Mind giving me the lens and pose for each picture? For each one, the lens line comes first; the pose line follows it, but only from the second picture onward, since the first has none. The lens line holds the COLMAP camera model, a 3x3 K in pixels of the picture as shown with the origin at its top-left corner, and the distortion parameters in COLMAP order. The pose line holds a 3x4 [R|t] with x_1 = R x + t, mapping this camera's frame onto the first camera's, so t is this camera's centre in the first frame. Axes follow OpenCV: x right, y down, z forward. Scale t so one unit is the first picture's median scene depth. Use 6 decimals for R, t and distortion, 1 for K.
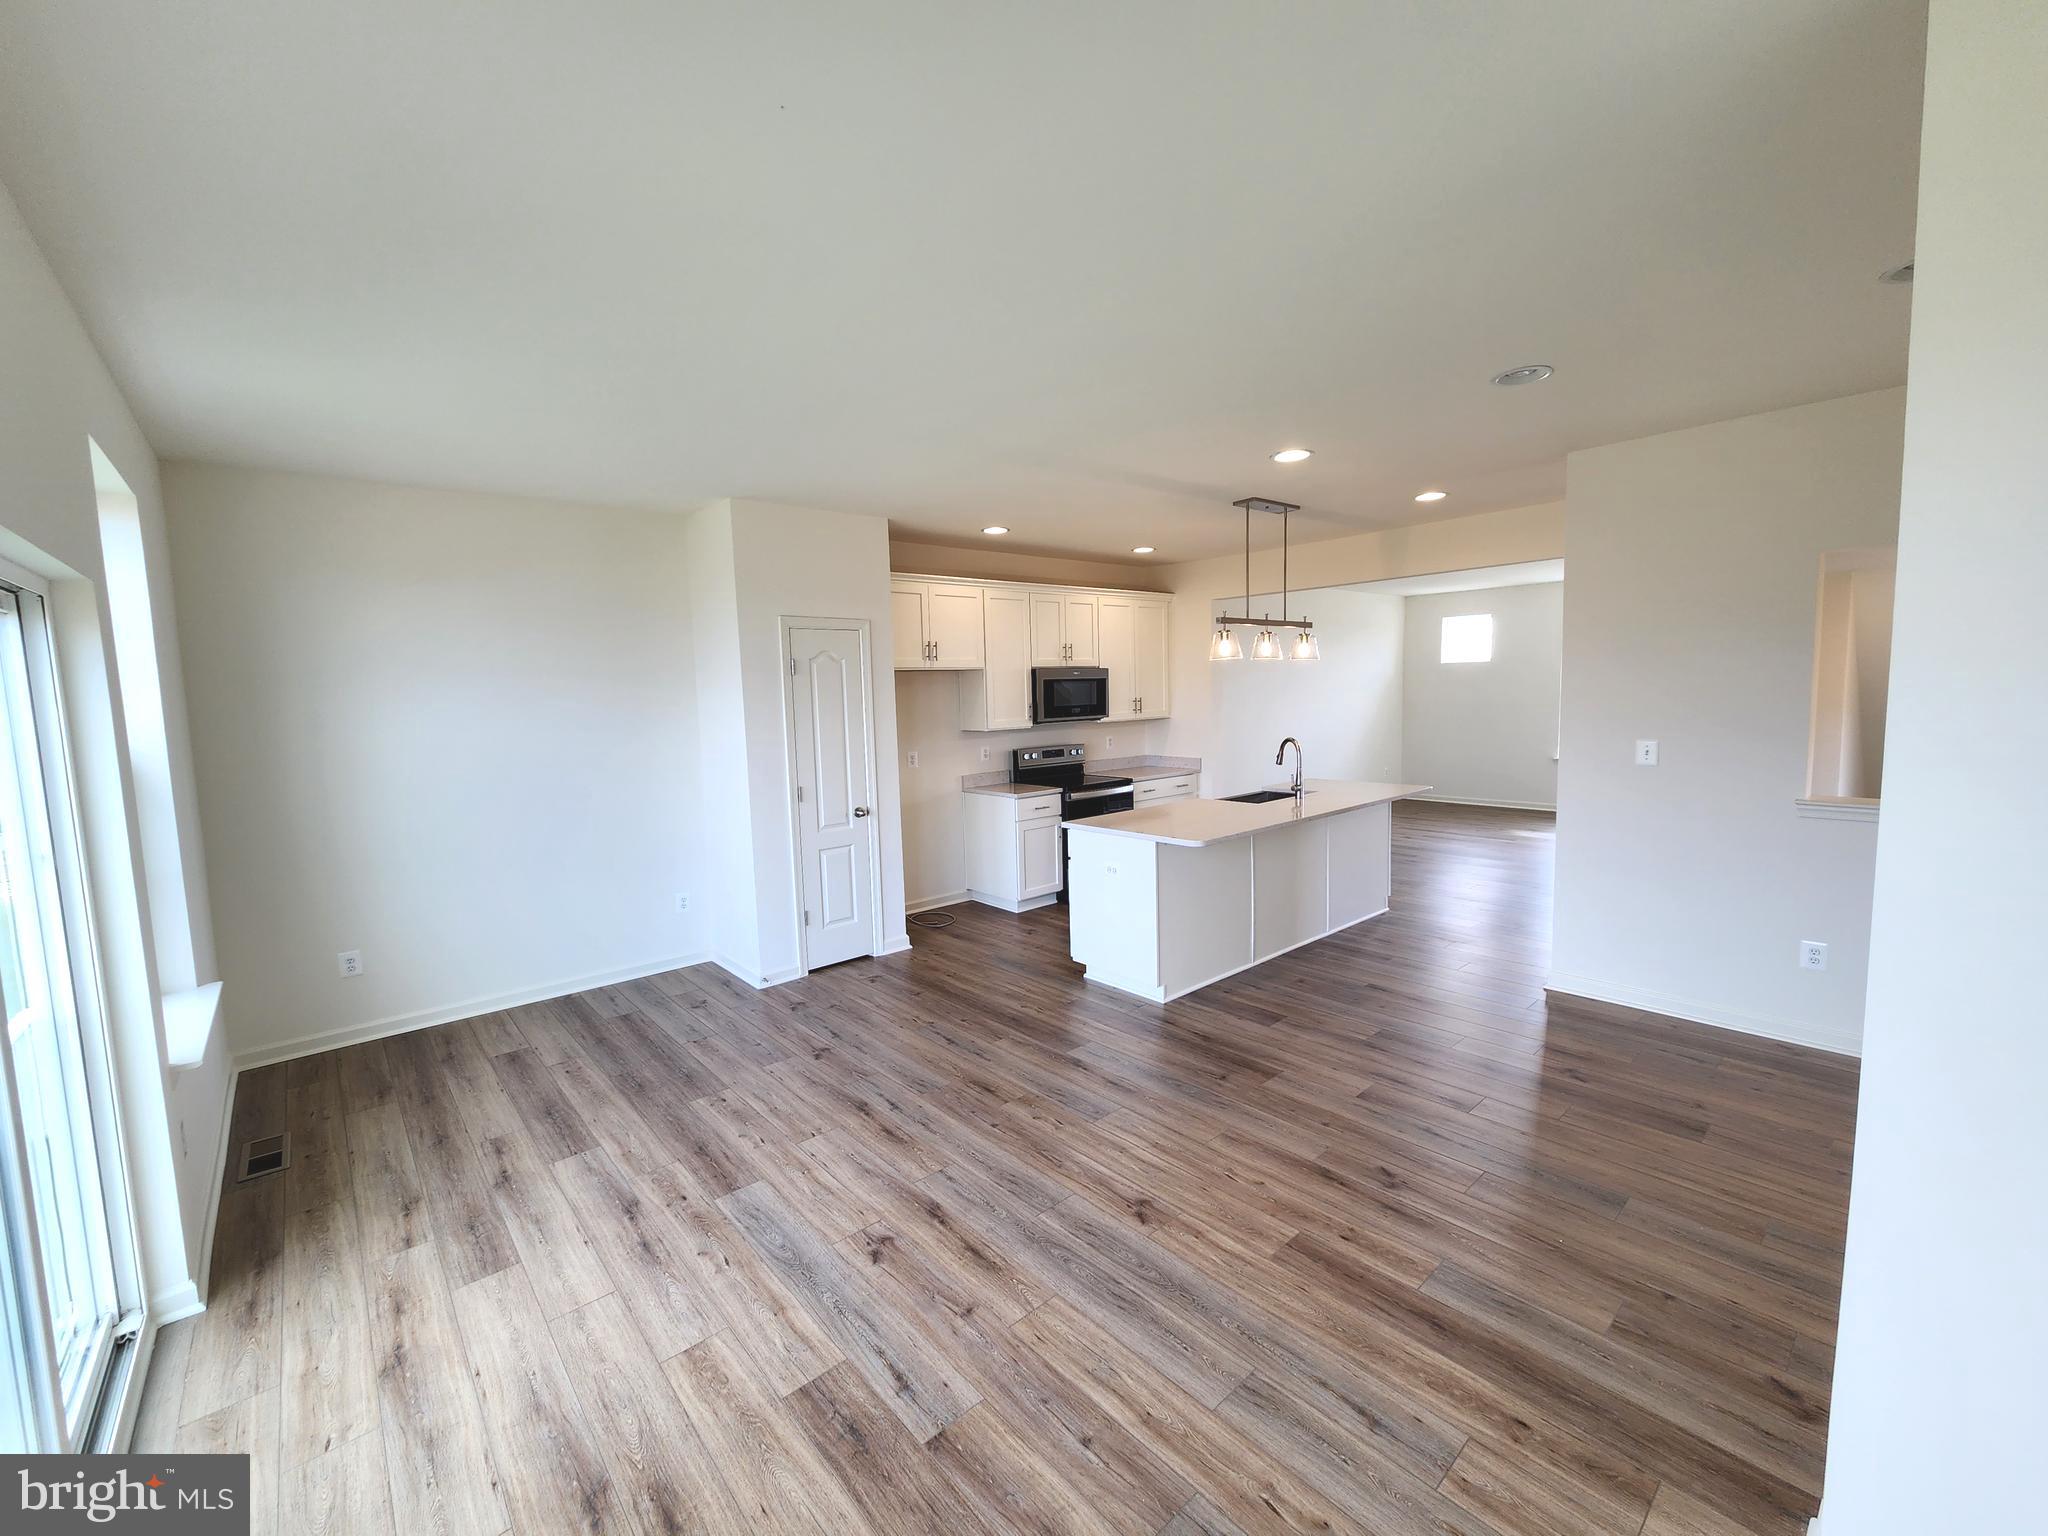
lens RADIAL K [[823.3, 0, 1024.0], [0, 823.3, 768.0], [0, 0, 1]] dist [-0.000445, -0.000005]
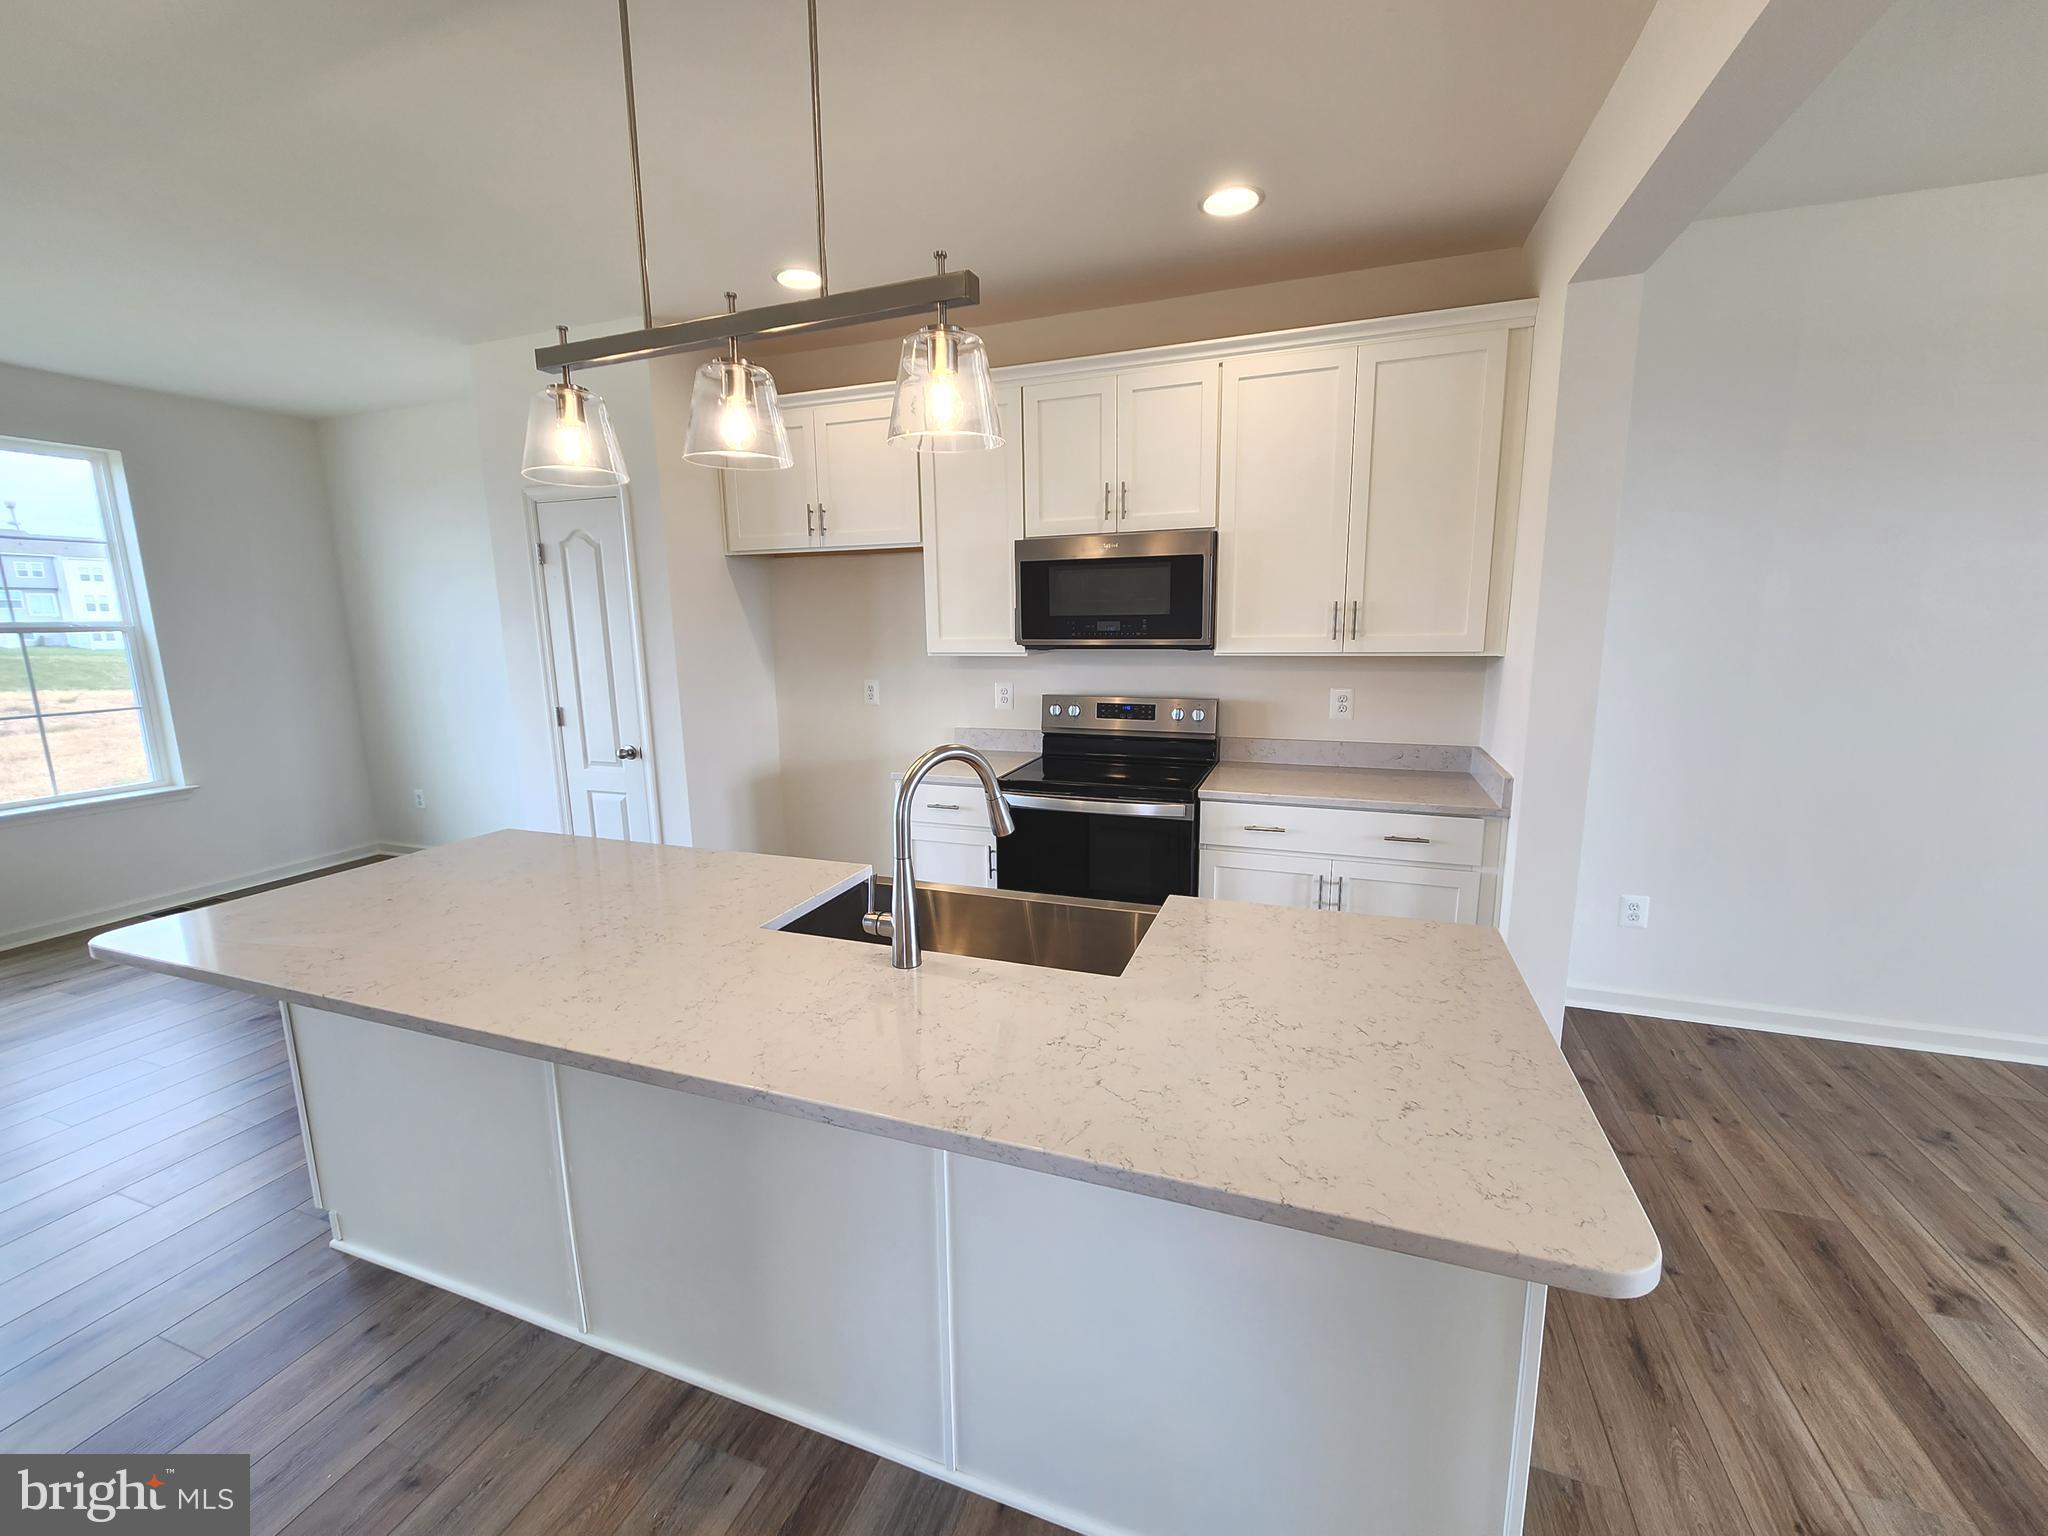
lens RADIAL K [[835.9, 0, 1024.0], [0, 835.9, 768.0], [0, 0, 1]] dist [-0.000886, 0.000022]
pose [[0.476320, 0.178740, -0.860913, 0.528287], [-0.083043, 0.983889, 0.158326, -0.069317], [0.875342, -0.003921, 0.483489, 0.812291]]
